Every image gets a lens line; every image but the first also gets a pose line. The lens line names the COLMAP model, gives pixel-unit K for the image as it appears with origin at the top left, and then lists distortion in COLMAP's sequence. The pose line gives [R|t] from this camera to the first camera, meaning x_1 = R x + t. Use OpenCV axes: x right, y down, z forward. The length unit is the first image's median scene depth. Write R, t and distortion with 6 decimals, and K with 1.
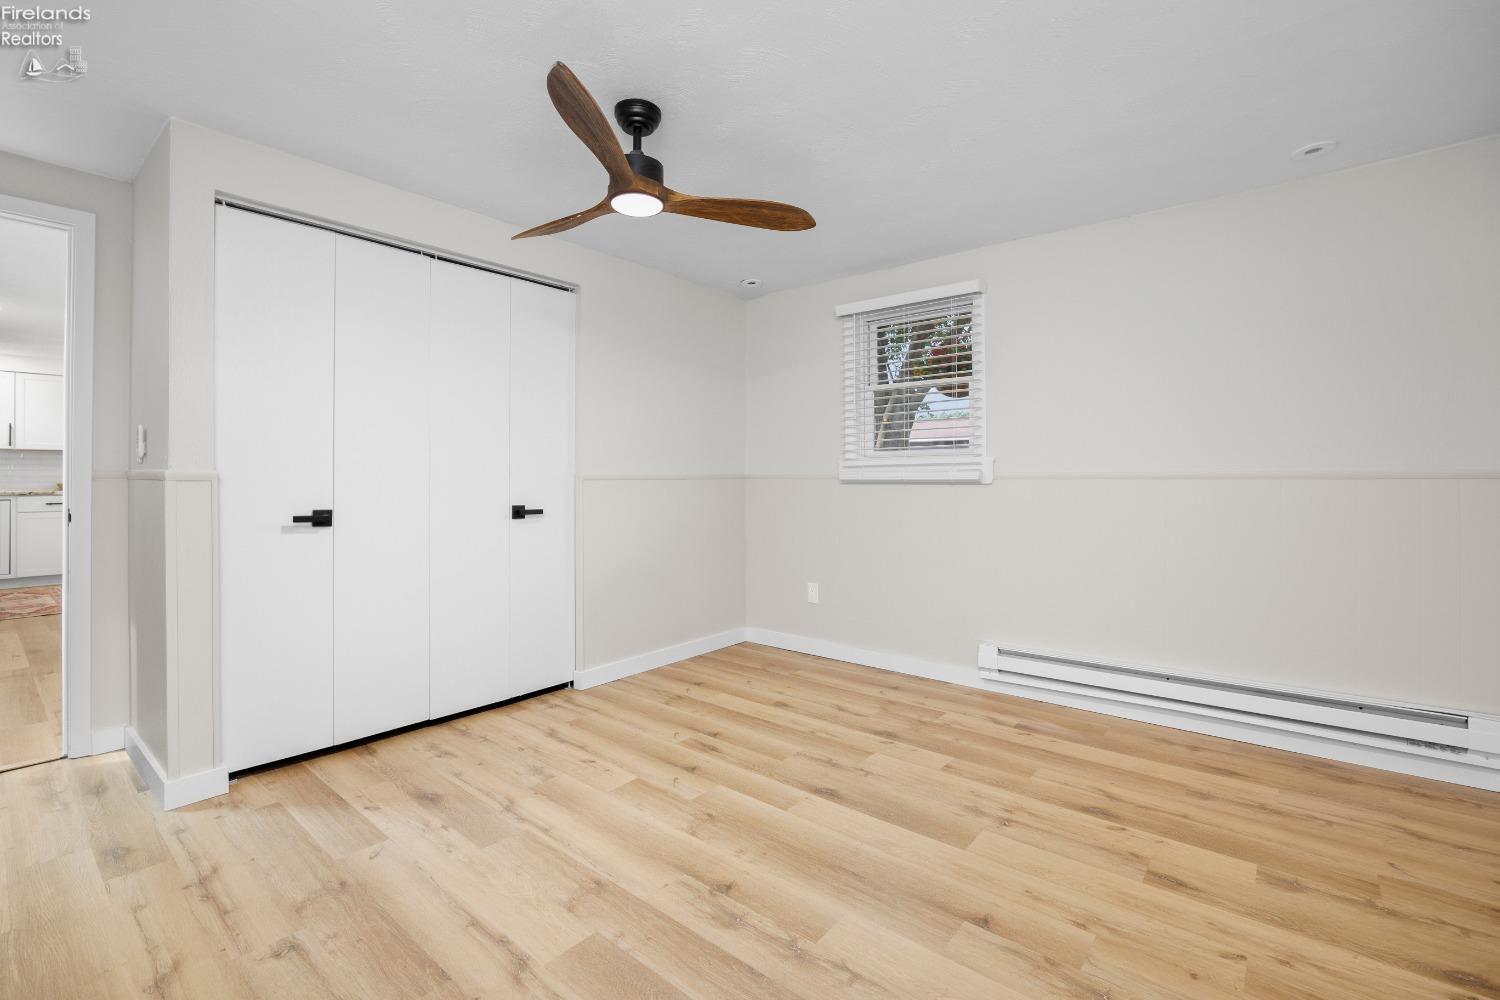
lens RADIAL K [[660.8, 0, 749.2], [0, 660.8, 476.6], [0, 0, 1]] dist [-0.016299, 0.000383]
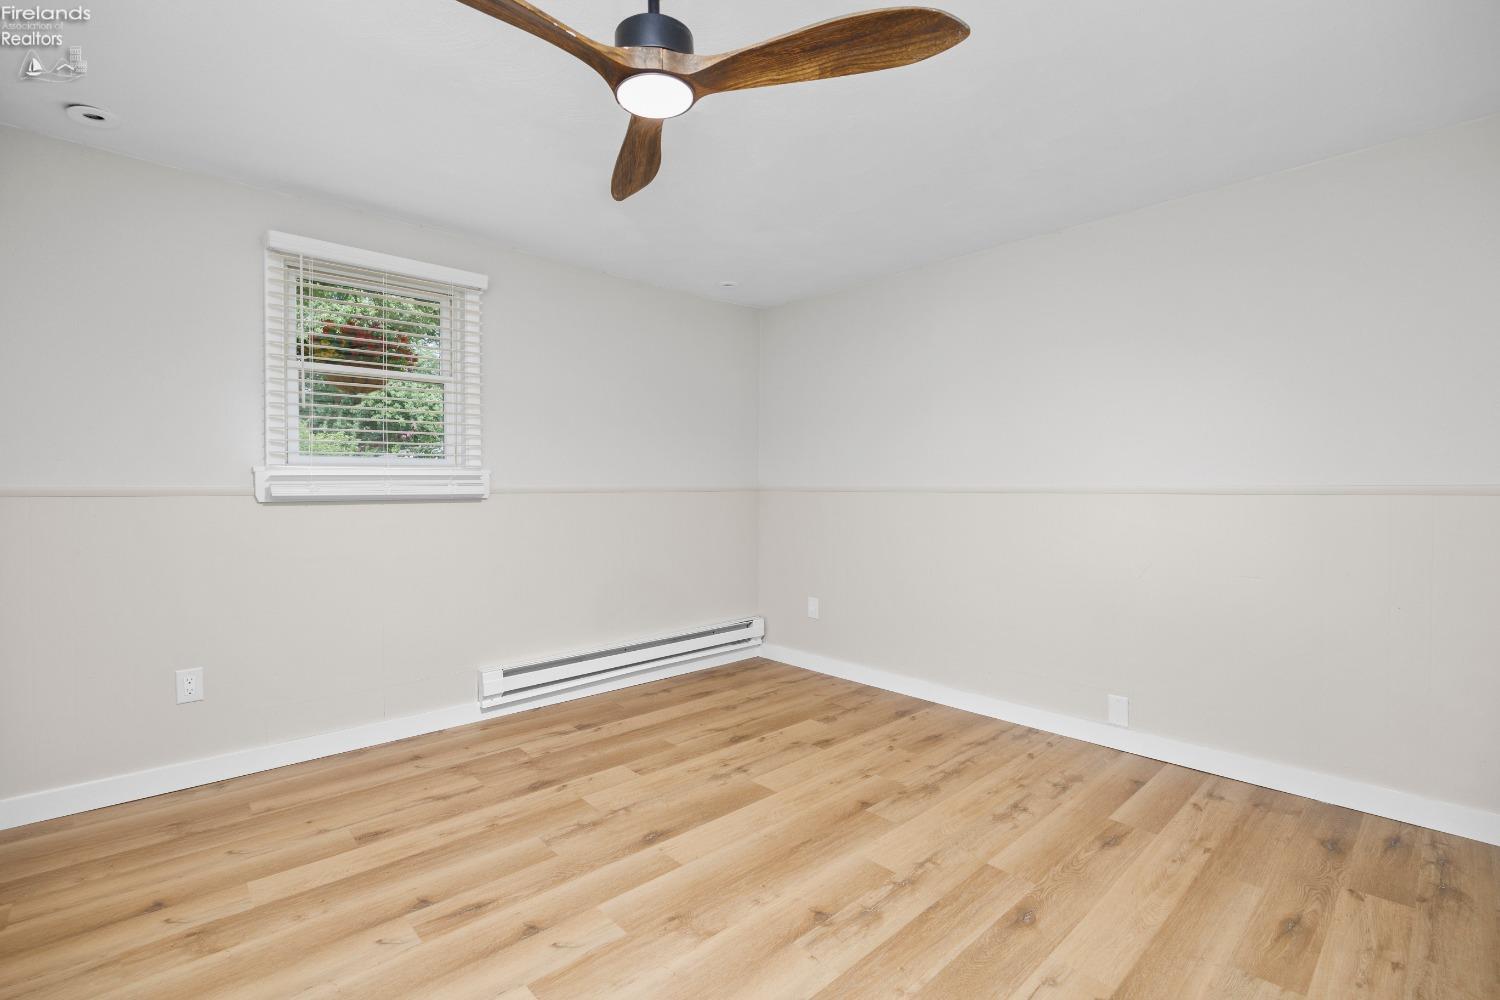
lens RADIAL K [[676.2, 0, 750.0], [0, 676.2, 500.0], [0, 0, 1]] dist [-0.021358, 0.000625]
pose [[0.127275, -0.016282, 0.991734, -0.749598], [0.001379, 0.999867, 0.016238, -0.003346], [-0.991867, -0.000699, 0.127281, 0.715090]]
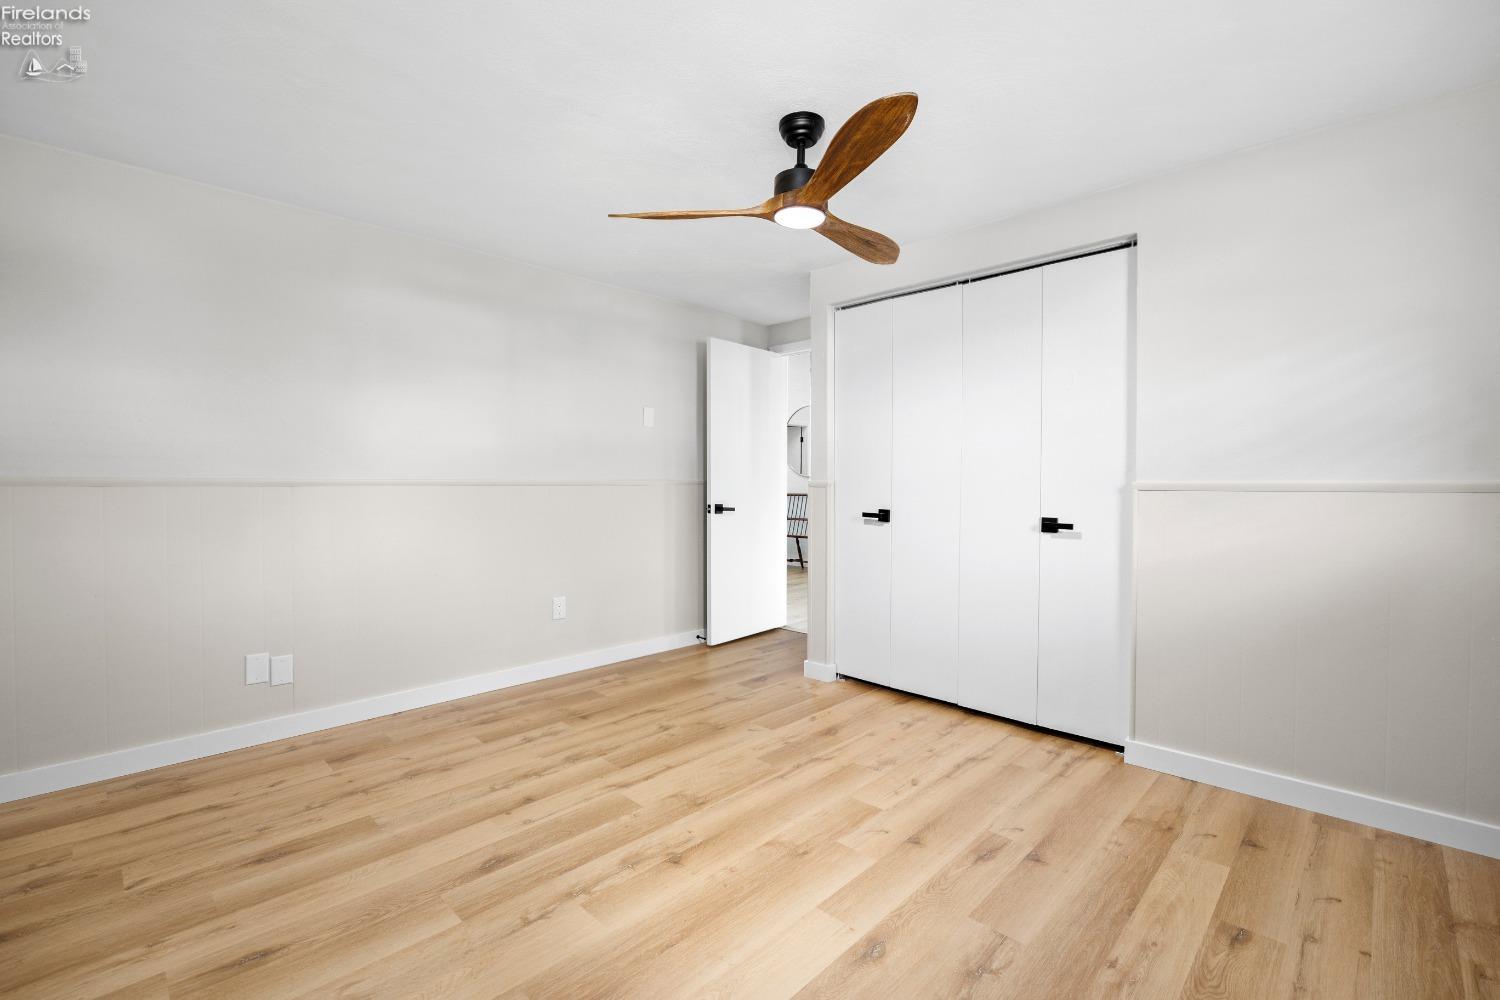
lens RADIAL K [[648.9, 0, 757.0], [0, 648.9, 500.5], [0, 0, 1]] dist [-0.017237, -0.000432]
pose [[-0.068683, 0.027773, -0.997252, 0.739670], [-0.004980, 0.999590, 0.028181, -0.003211], [0.997626, 0.006902, -0.068516, 0.882001]]
